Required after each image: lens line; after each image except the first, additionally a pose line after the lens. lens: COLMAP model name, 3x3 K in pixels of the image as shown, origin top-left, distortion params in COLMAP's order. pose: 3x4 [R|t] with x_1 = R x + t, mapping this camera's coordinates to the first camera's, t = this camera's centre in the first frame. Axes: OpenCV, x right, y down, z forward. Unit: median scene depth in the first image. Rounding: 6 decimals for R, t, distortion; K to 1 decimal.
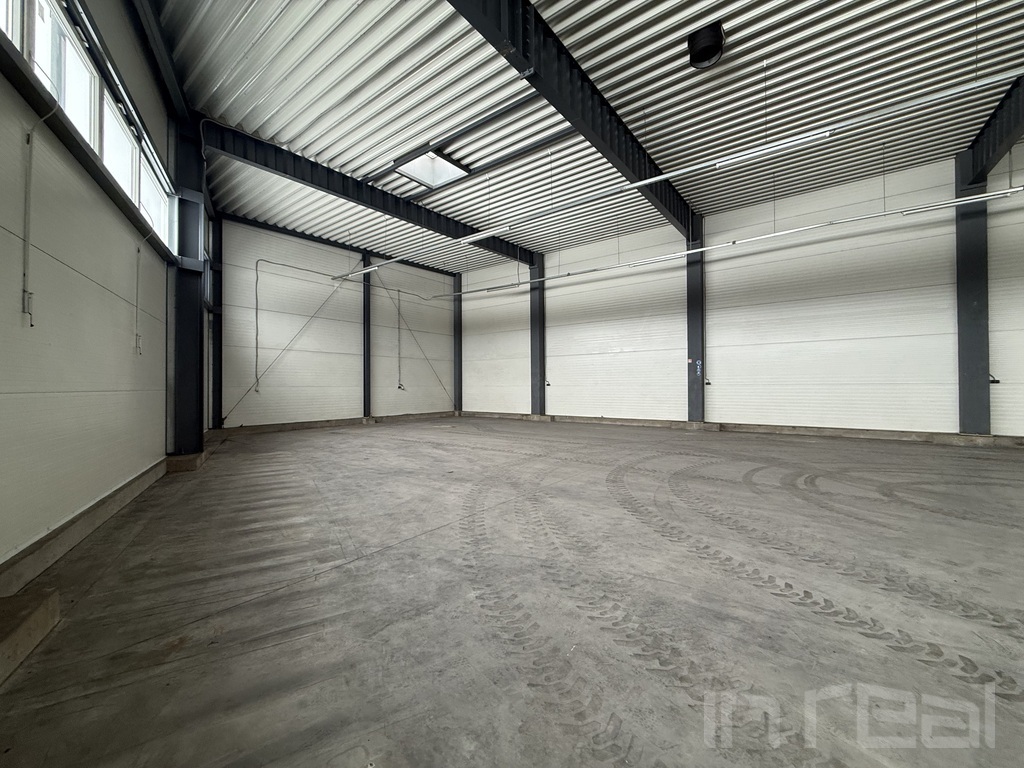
lens RADIAL K [[411.8, 0, 509.8], [0, 411.8, 383.5], [0, 0, 1]] dist [-0.004464, 0.000979]
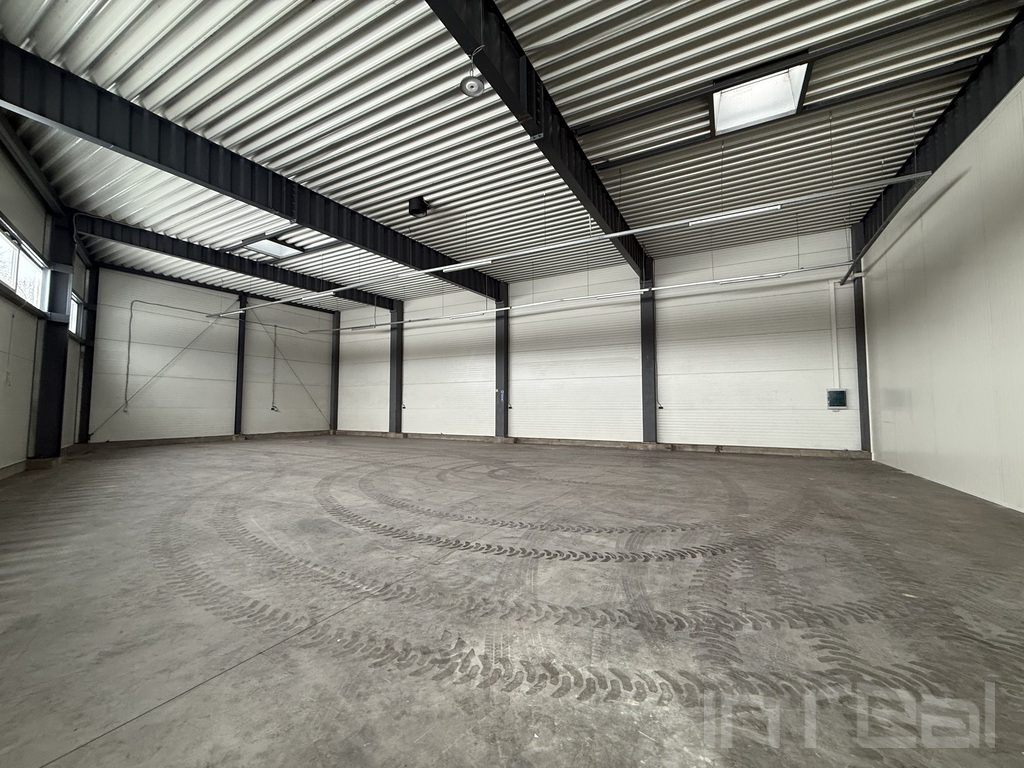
lens RADIAL K [[411.8, 0, 514.7], [0, 411.8, 383.3], [0, 0, 1]] dist [-0.004464, 0.000979]
pose [[0.988020, 0.015928, 0.153504, 0.247974], [-0.007329, 0.998380, -0.056417, -0.002965], [-0.154154, 0.054616, 0.986536, -0.272385]]
